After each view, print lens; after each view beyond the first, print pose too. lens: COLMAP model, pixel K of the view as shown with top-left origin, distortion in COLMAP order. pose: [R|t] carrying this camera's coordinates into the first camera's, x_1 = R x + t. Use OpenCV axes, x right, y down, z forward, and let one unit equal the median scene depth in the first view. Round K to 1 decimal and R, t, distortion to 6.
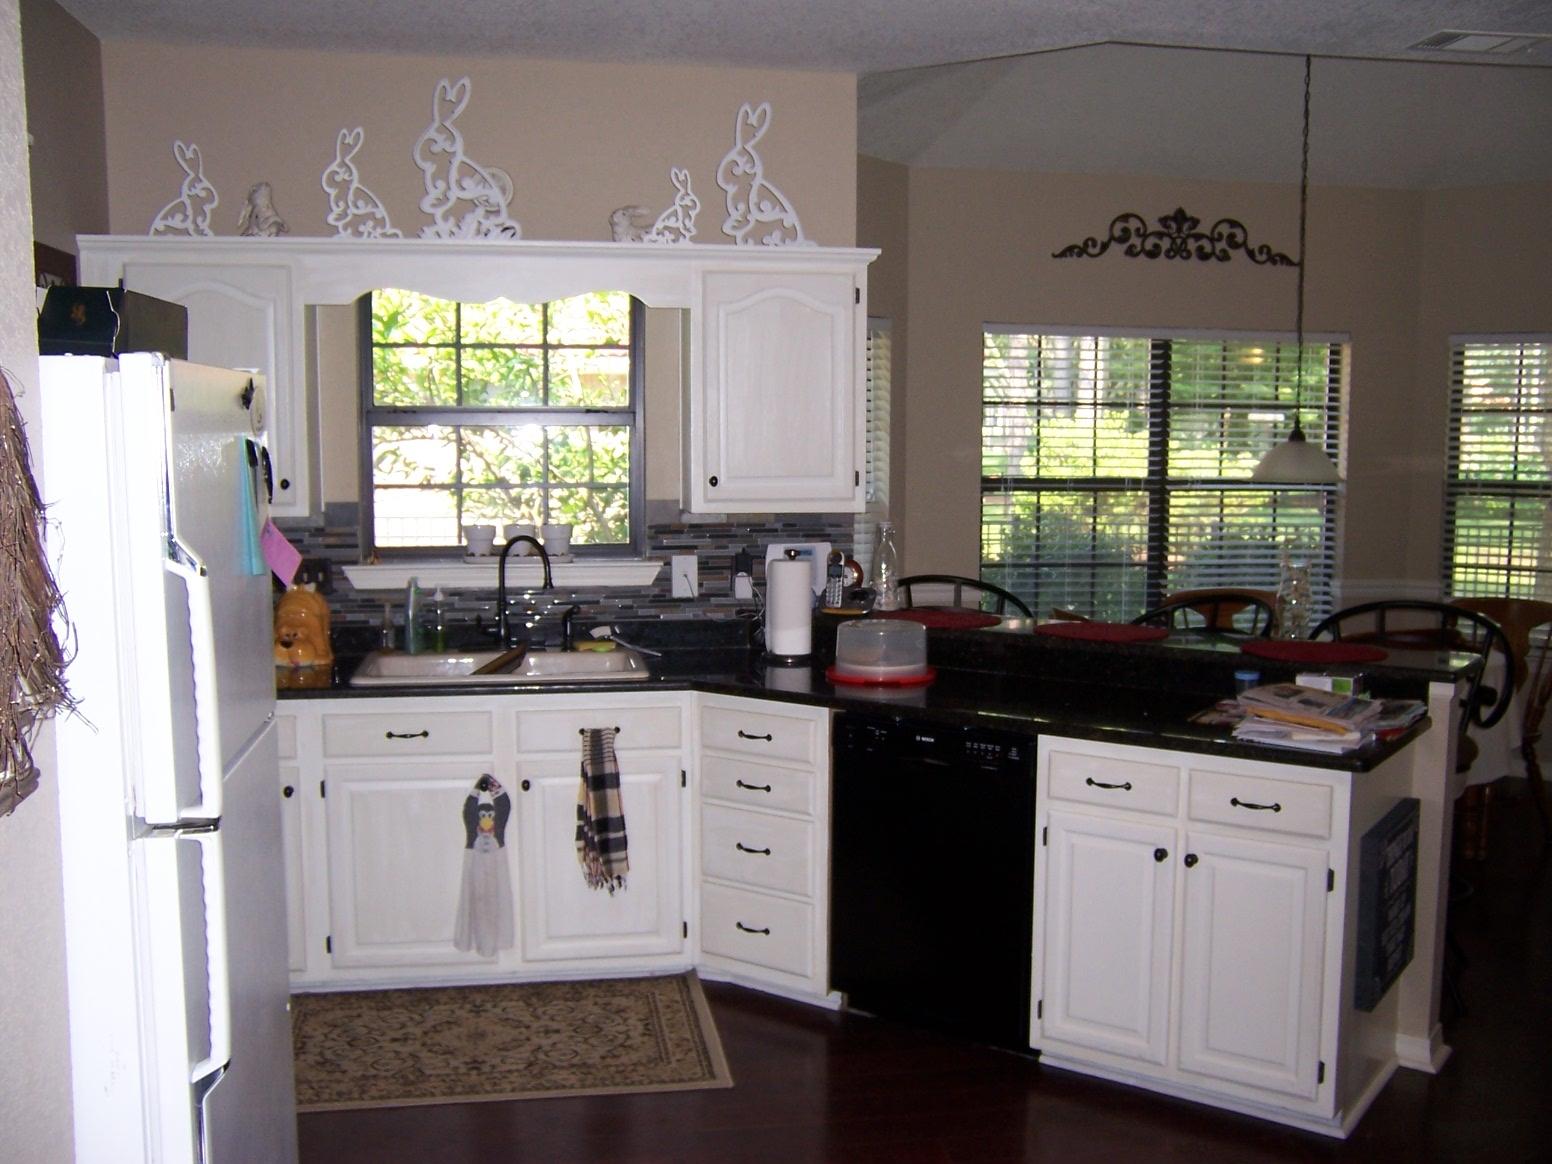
lens RADIAL K [[1538.3, 0, 791.7], [0, 1538.3, 606.4], [0, 0, 1]] dist [-0.158348, 0.241231]
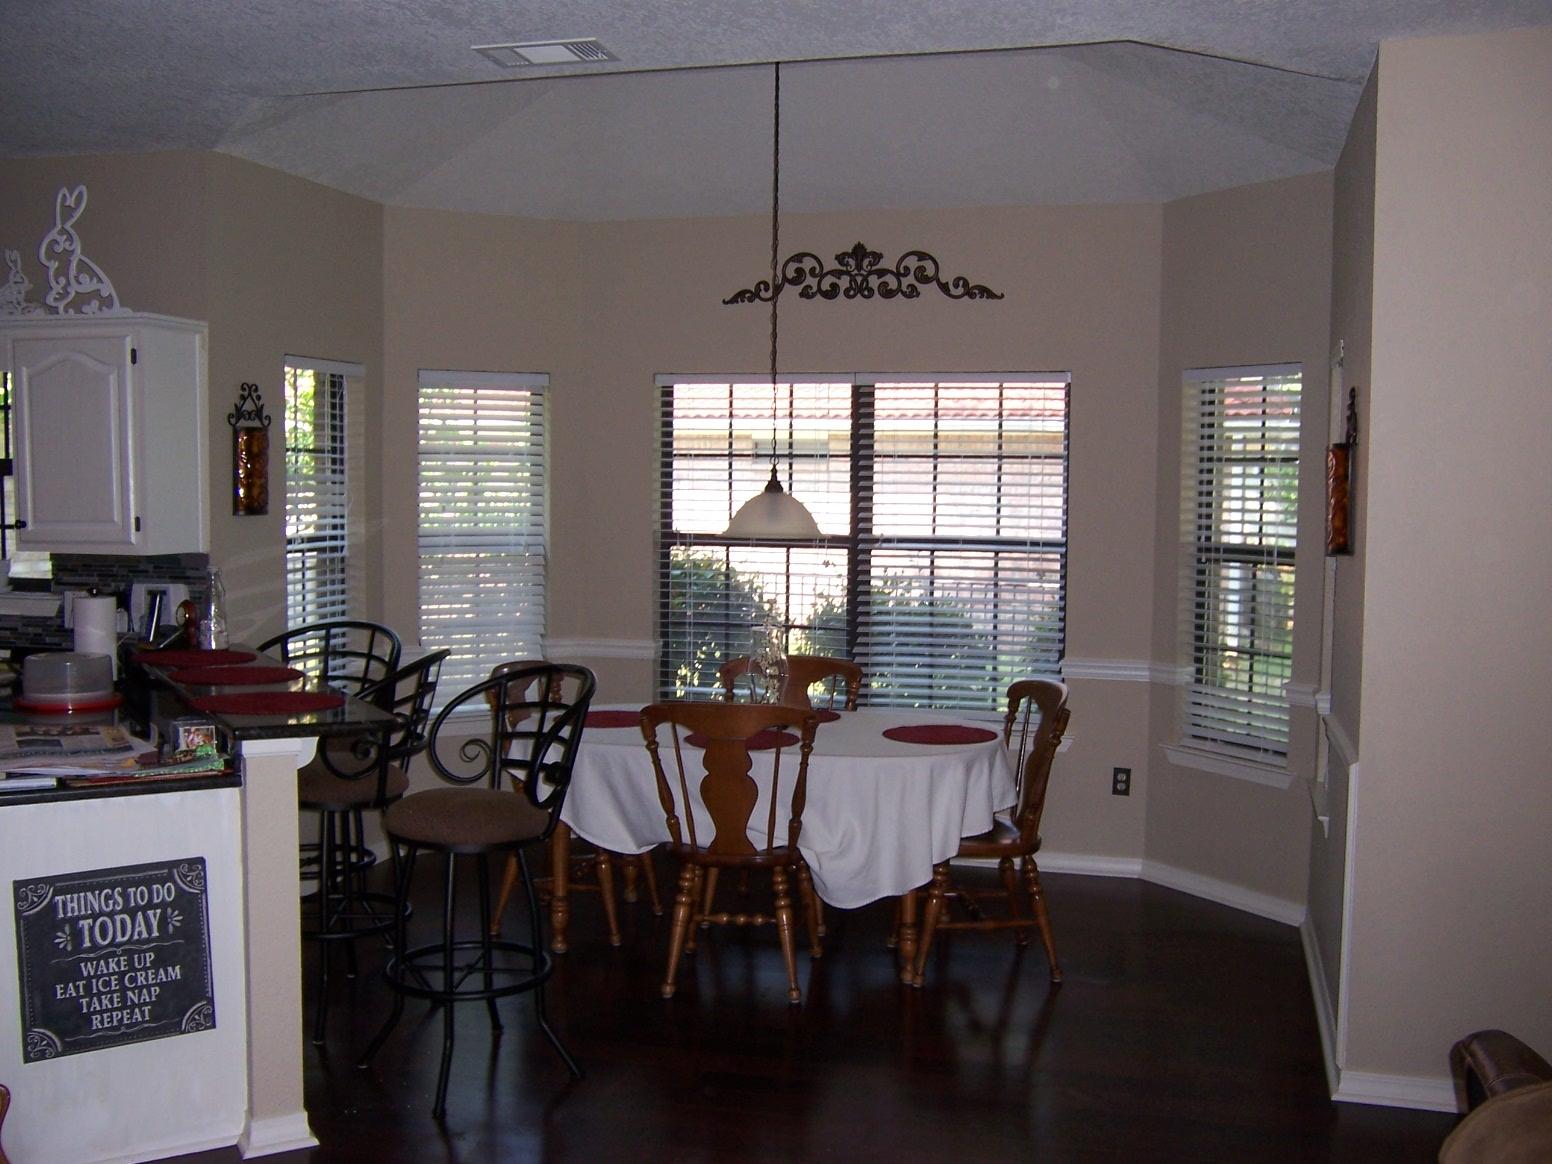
lens RADIAL K [[1538.3, 0, 791.7], [0, 1538.3, 606.4], [0, 0, 1]] dist [-0.158348, 0.241231]
pose [[0.914344, 0.037024, -0.403242, 0.603098], [-0.053614, 0.998113, -0.029927, -0.012168], [0.401373, 0.048983, 0.914604, 0.143366]]
